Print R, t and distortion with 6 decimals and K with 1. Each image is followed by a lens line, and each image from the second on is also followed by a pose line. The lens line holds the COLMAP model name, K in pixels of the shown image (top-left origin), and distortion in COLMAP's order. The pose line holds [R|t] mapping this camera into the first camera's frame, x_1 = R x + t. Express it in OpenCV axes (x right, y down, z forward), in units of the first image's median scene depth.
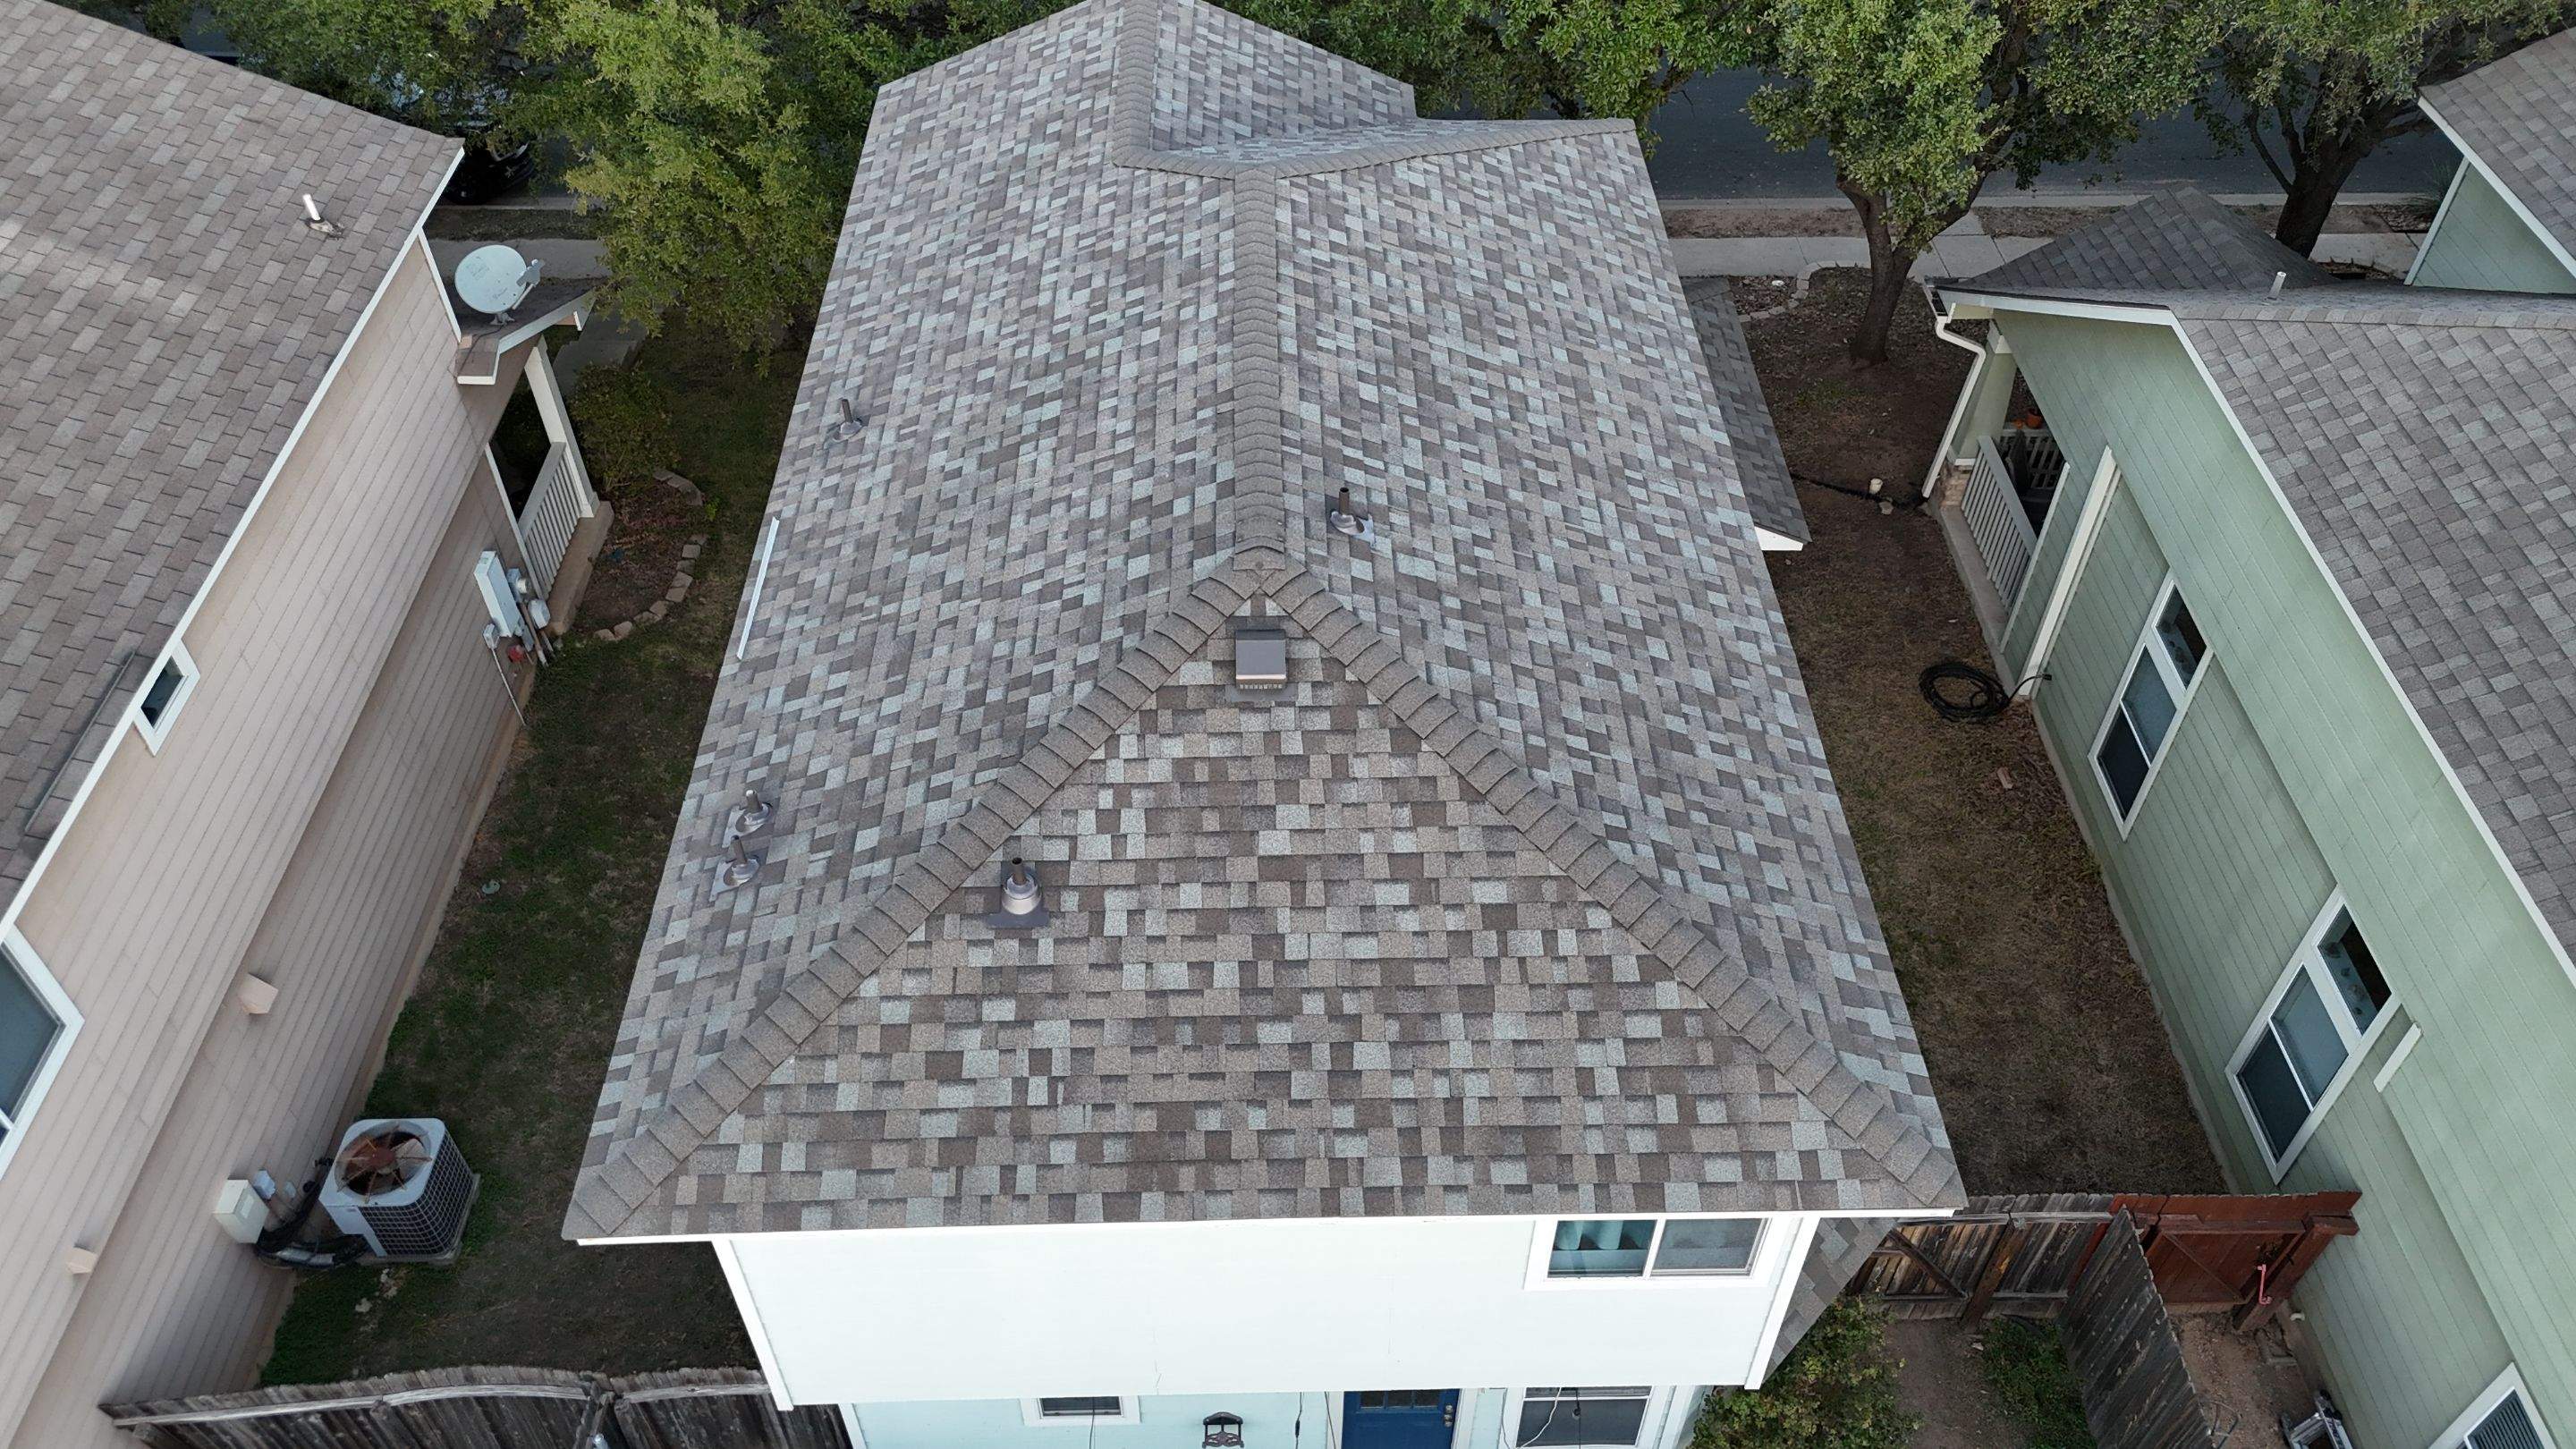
lens RADIAL K [[1892.7, 0, 1291.7], [0, 1892.7, 727.4], [0, 0, 1]] dist [0.077702, -0.072717]
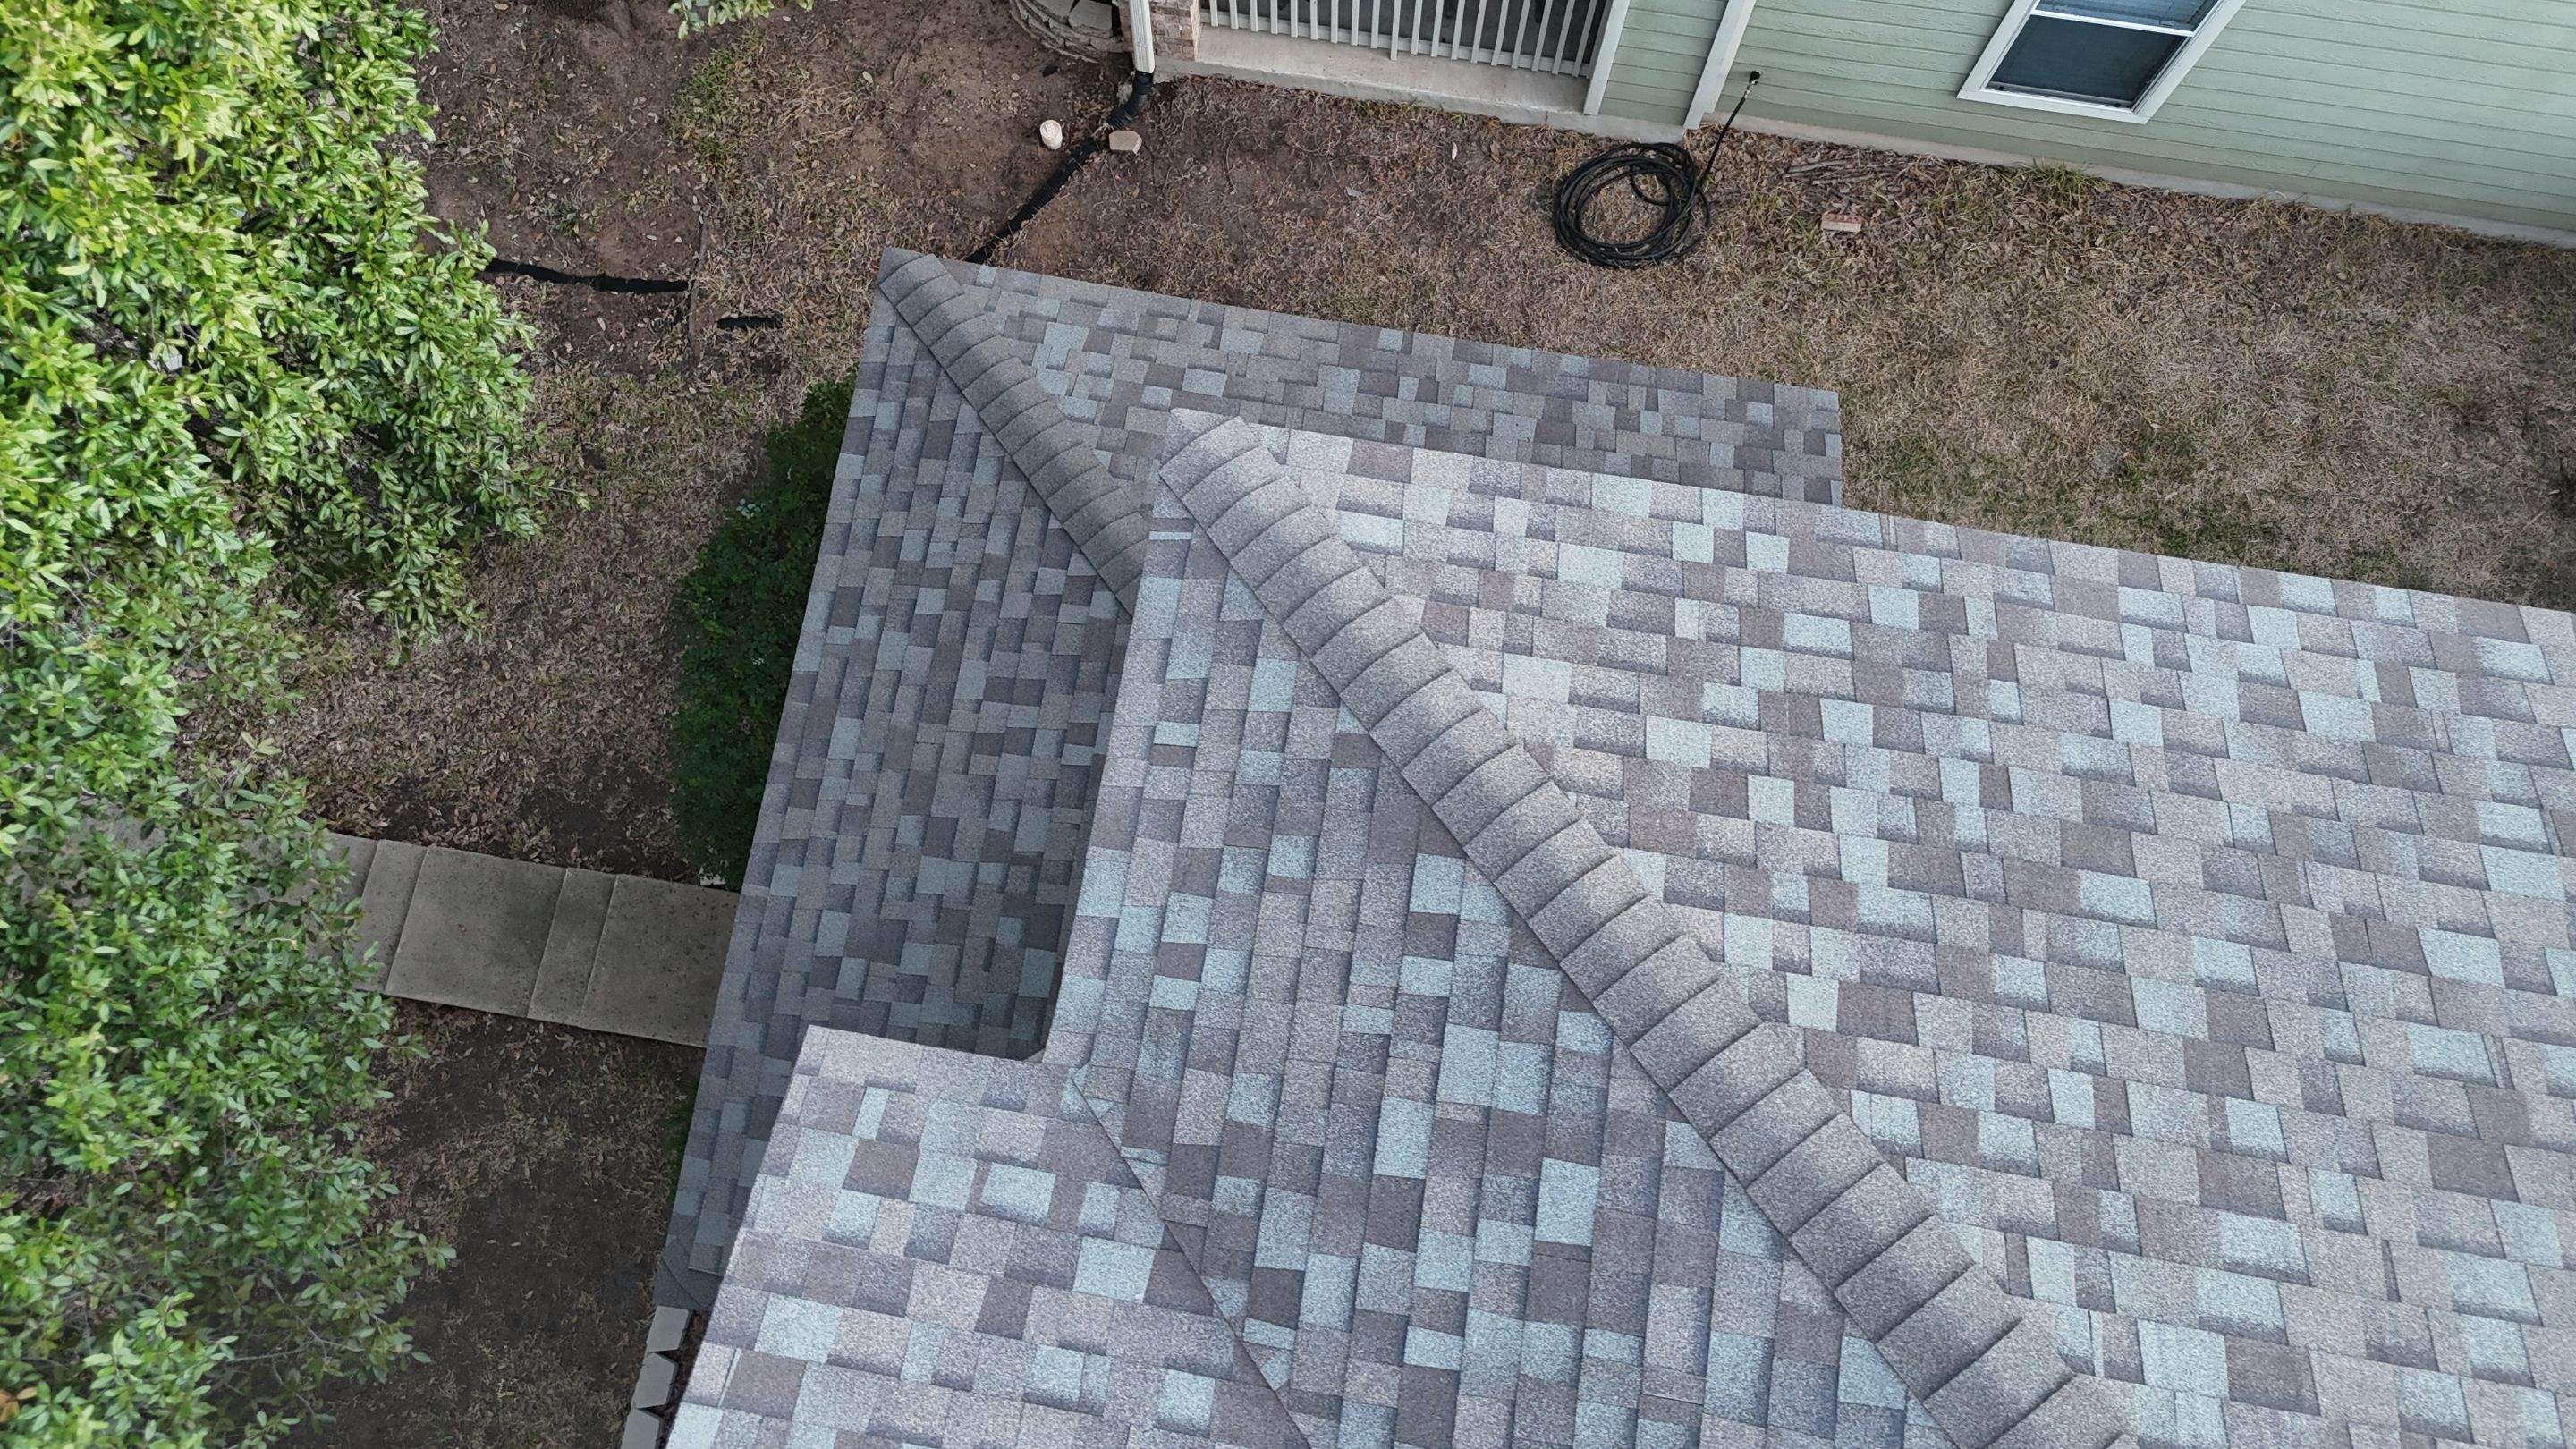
lens RADIAL K [[1892.7, 0, 1293.2], [0, 1892.7, 724.8], [0, 0, 1]] dist [0.077702, -0.072717]
pose [[0.180828, -0.959845, 0.214474, 0.081181], [0.700647, 0.278757, 0.656802, -0.683485], [-0.690214, 0.031502, 0.722919, 1.021693]]
